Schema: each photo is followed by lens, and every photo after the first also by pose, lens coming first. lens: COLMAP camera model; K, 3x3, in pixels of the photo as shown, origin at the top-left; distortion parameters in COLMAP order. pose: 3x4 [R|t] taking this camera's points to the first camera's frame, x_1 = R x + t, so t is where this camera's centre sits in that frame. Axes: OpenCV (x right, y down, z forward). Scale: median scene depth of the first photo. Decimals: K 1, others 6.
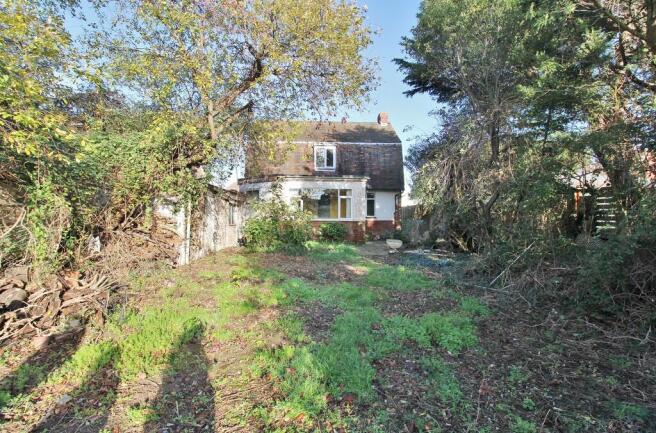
lens RADIAL K [[305.0, 0, 327.9], [0, 305.0, 216.7], [0, 0, 1]] dist [-0.004996, -0.007340]
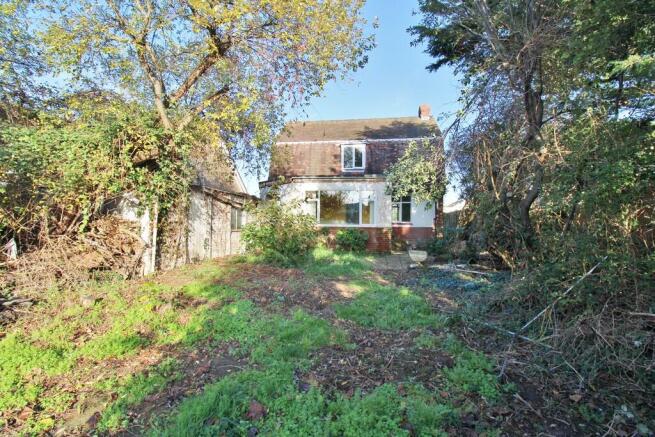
lens RADIAL K [[304.6, 0, 326.3], [0, 304.6, 218.3], [0, 0, 1]] dist [-0.004996, -0.007340]
pose [[0.981148, 0.002611, -0.193240, 0.126429], [-0.005856, 0.999851, -0.016223, 0.003268], [0.193169, 0.017049, 0.981017, 0.149176]]
